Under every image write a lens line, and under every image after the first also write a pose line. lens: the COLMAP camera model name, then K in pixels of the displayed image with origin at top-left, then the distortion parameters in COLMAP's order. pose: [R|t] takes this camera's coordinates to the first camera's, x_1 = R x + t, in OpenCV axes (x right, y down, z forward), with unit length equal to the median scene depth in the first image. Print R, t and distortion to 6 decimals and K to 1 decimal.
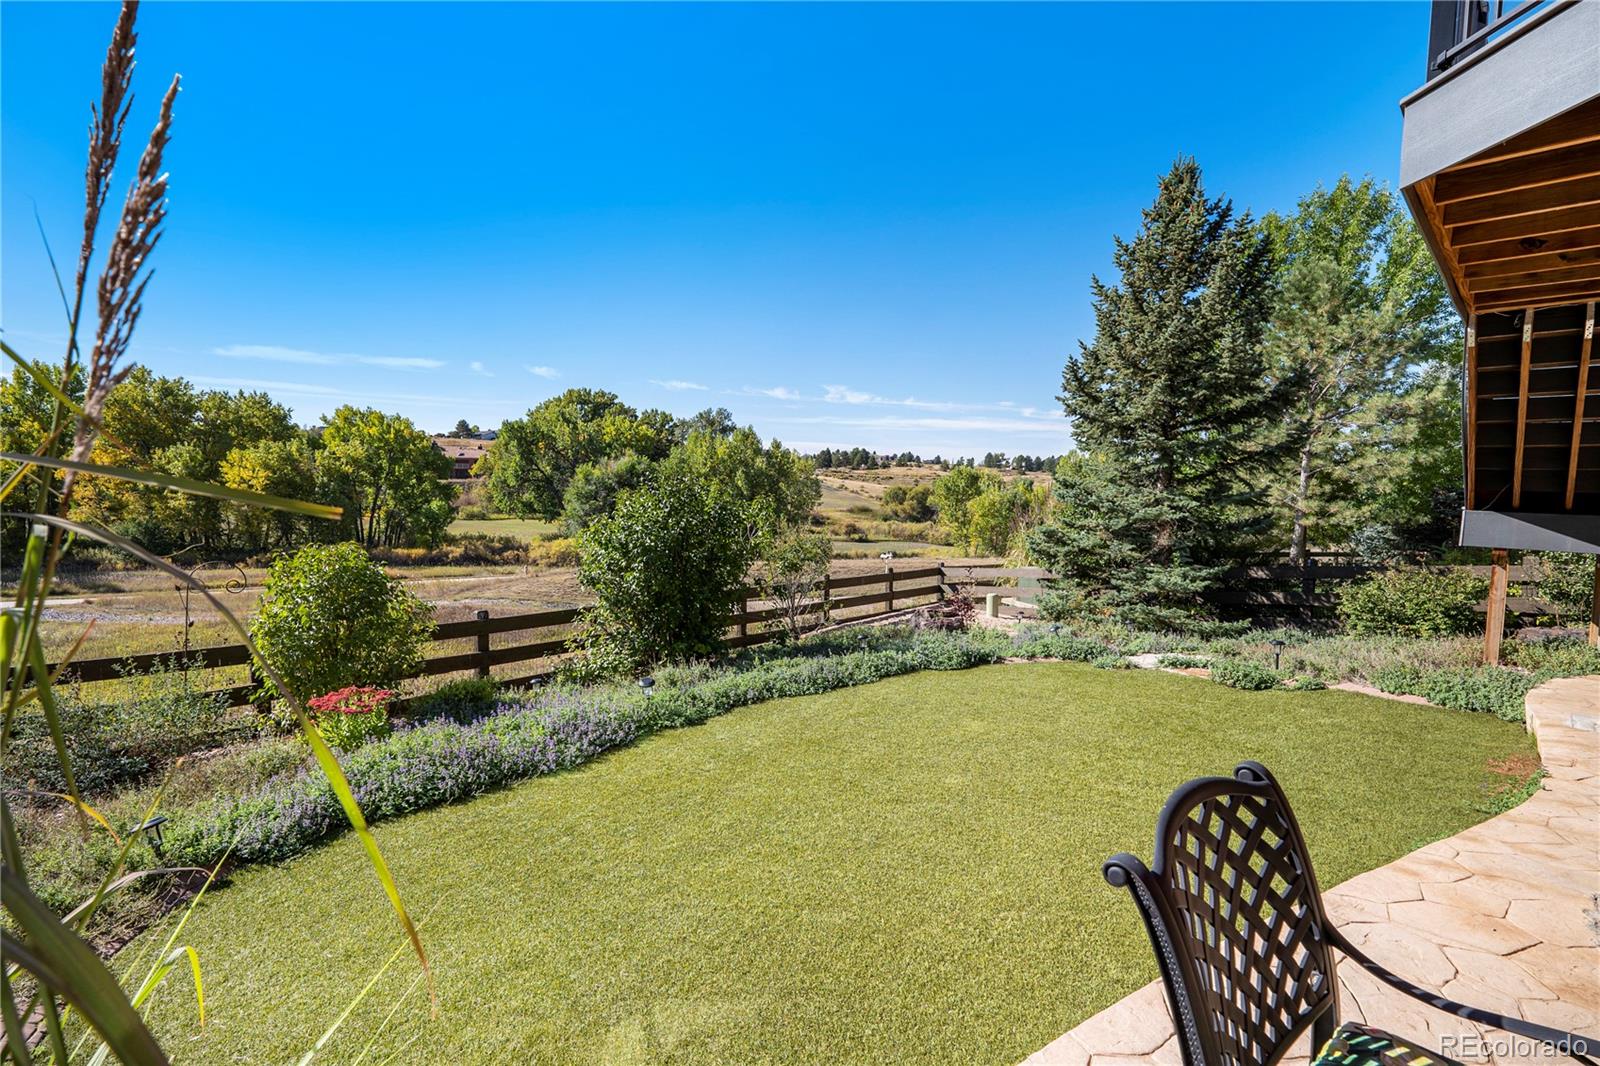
lens RADIAL K [[743.9, 0, 802.8], [0, 743.9, 522.8], [0, 0, 1]] dist [-0.001357, -0.000436]
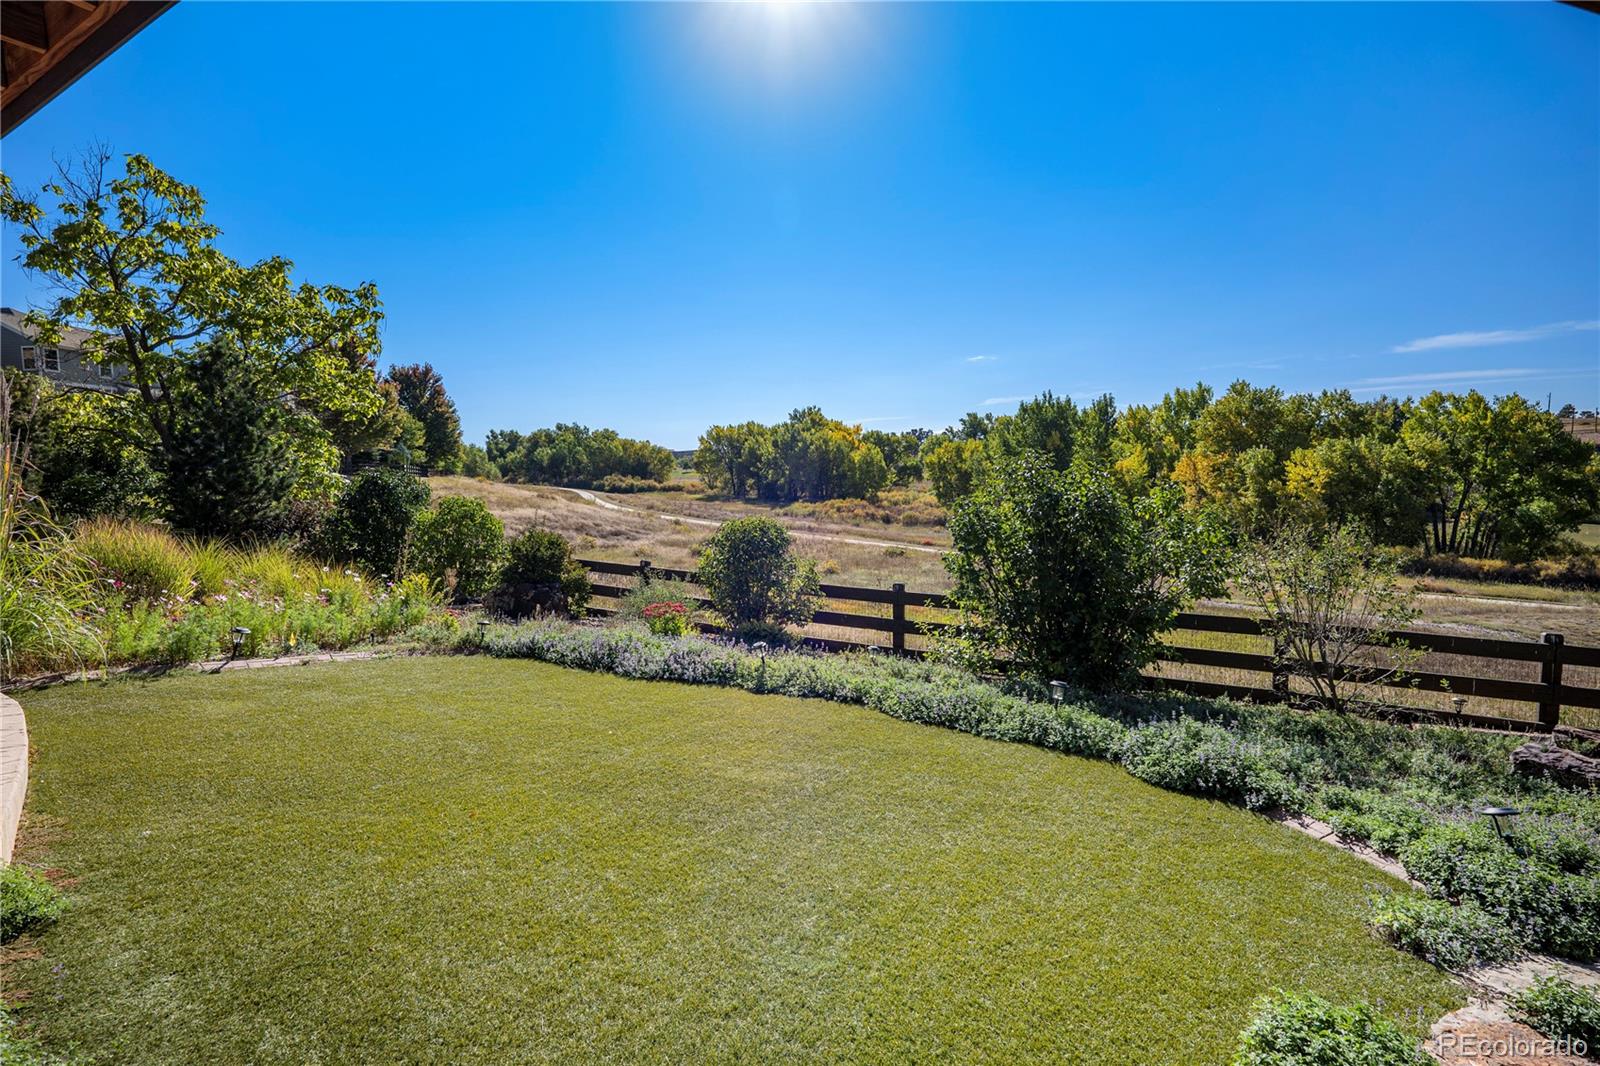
lens RADIAL K [[743.9, 0, 803.7], [0, 743.9, 528.2], [0, 0, 1]] dist [-0.001357, -0.000436]
pose [[0.216053, 0.046476, -0.975275, 0.092635], [-0.040975, 0.998418, 0.038502, 0.000122], [0.975521, 0.031643, 0.217616, 0.093784]]
